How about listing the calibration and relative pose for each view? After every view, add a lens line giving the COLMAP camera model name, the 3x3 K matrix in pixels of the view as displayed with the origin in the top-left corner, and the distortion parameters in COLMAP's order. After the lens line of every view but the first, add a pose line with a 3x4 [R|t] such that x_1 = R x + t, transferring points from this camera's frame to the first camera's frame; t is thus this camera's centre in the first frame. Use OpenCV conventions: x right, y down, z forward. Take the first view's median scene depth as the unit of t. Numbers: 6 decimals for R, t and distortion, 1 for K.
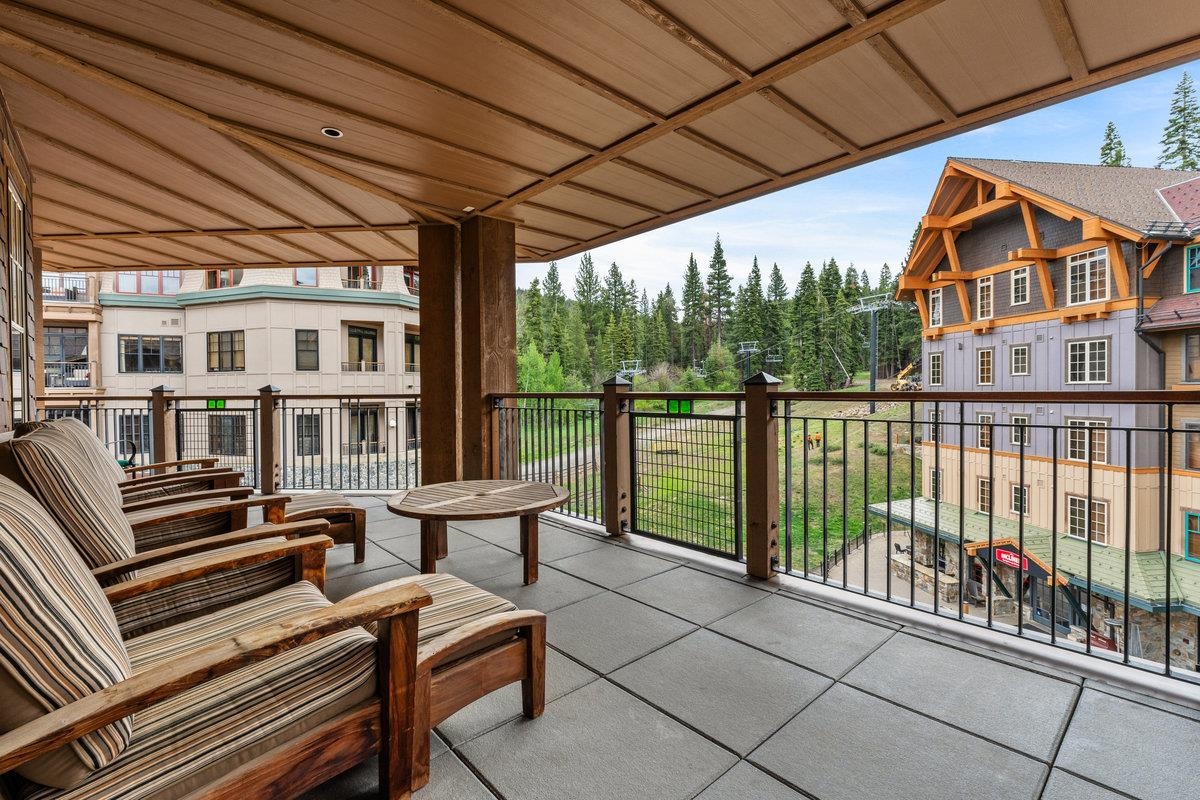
lens RADIAL K [[540.1, 0, 599.6], [0, 540.1, 398.7], [0, 0, 1]] dist [-0.004627, 0.001047]
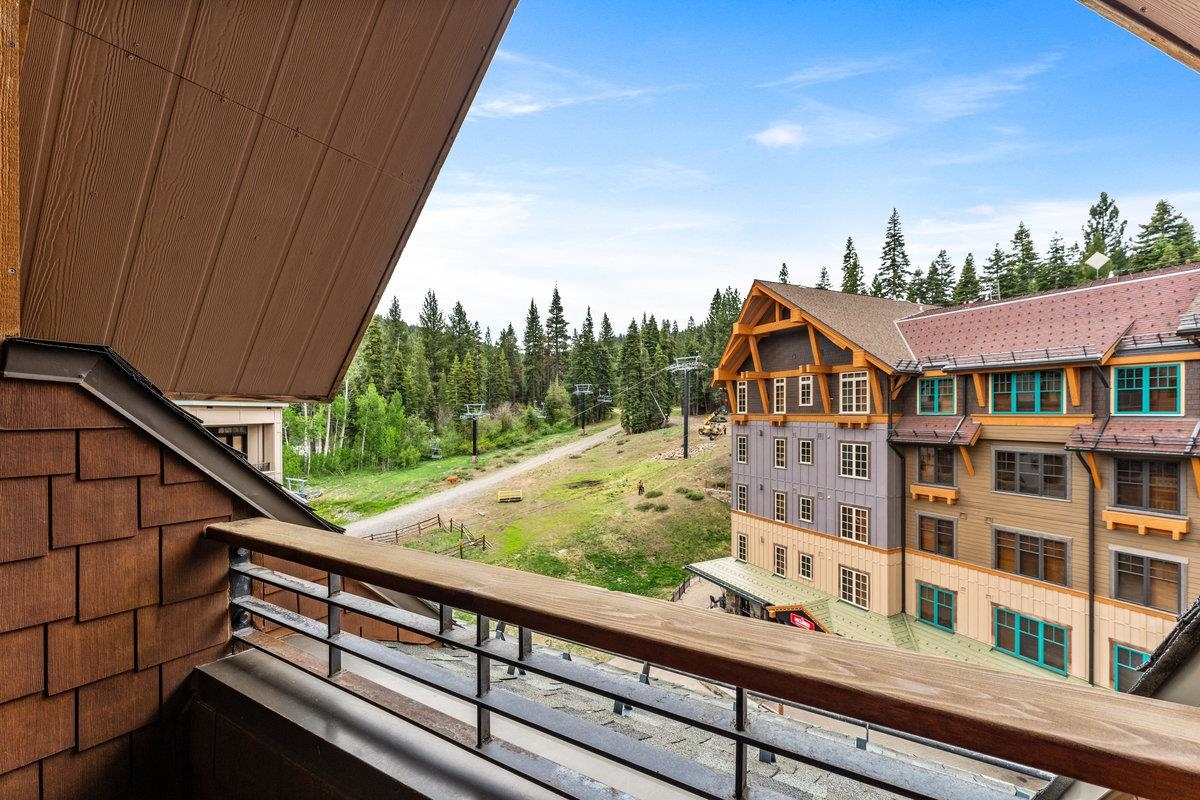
lens RADIAL K [[492.9, 0, 598.2], [0, 492.9, 416.7], [0, 0, 1]] dist [-0.000093, -0.000311]
pose [[0.953961, 0.004919, 0.299890, -0.000892], [-0.002246, 0.999955, -0.009257, -0.121808], [-0.299922, 0.008158, 0.953929, 0.068641]]
